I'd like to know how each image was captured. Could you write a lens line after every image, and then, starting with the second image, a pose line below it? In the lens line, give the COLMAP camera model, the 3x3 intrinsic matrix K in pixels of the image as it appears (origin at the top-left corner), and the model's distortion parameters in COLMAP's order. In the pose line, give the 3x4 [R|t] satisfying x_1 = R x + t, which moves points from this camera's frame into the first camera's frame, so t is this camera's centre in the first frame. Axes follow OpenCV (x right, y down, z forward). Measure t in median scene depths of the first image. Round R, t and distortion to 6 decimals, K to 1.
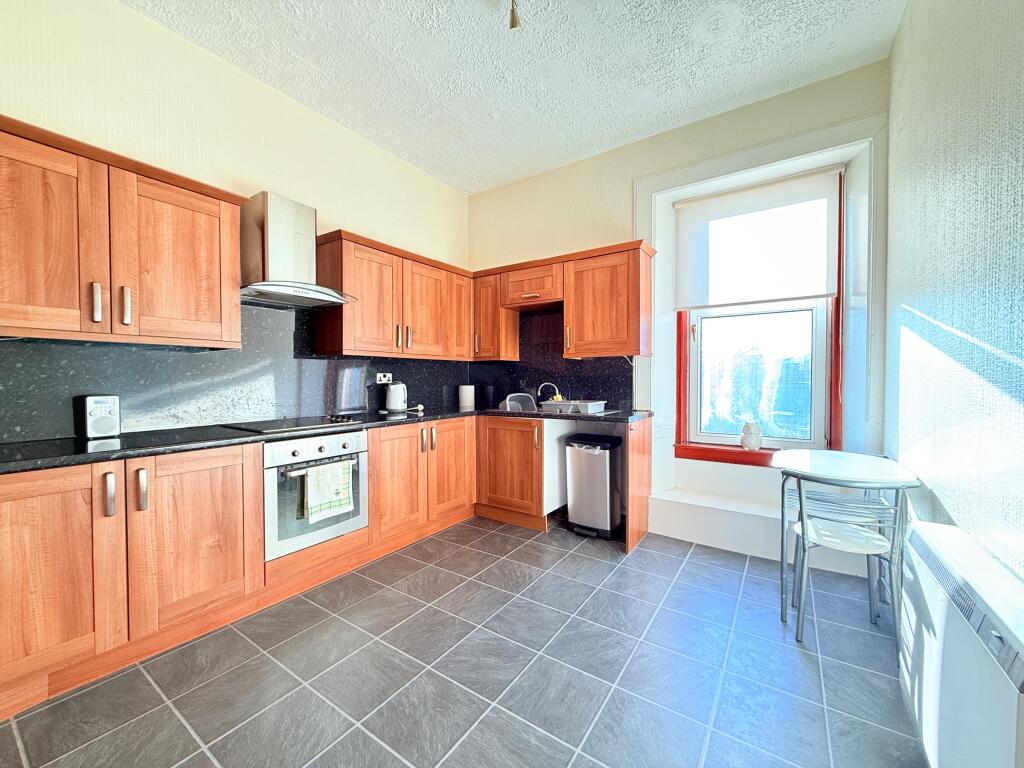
lens RADIAL K [[409.2, 0, 512.0], [0, 409.2, 384.0], [0, 0, 1]] dist [0.000420, 0.000195]
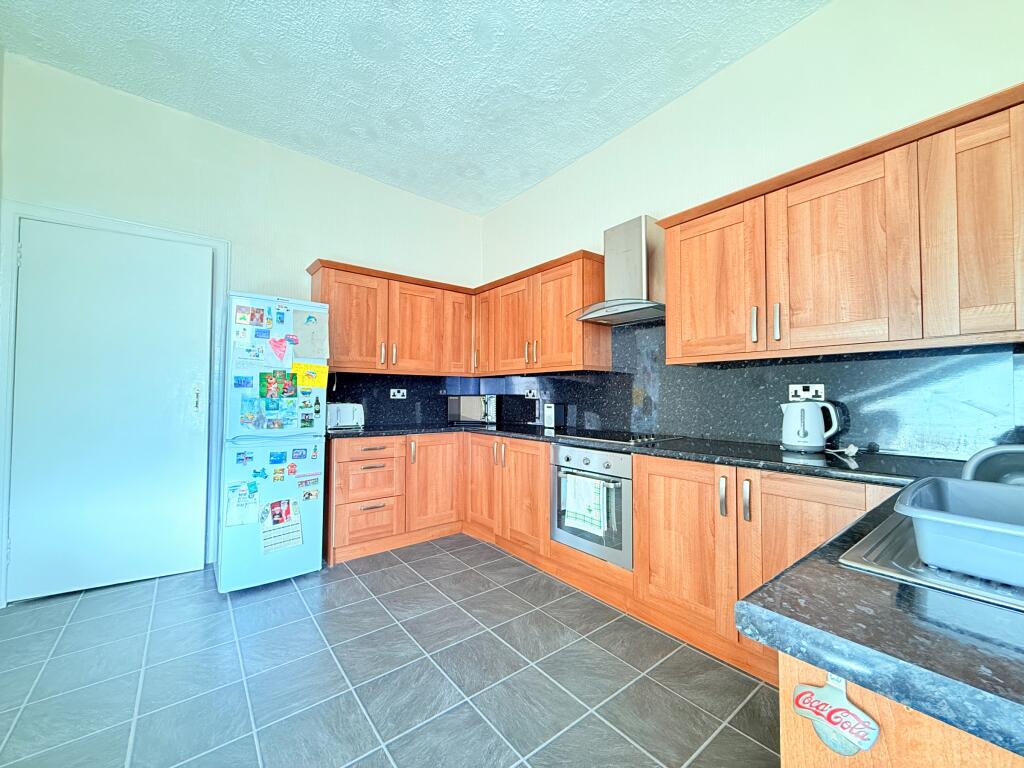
lens RADIAL K [[409.2, 0, 512.0], [0, 409.2, 384.0], [0, 0, 1]] dist [0.000420, 0.000195]
pose [[-0.307730, -0.025324, -0.951137, 0.638608], [-0.011443, 0.999672, -0.022914, -0.012560], [0.951405, 0.003832, -0.307919, 1.251082]]
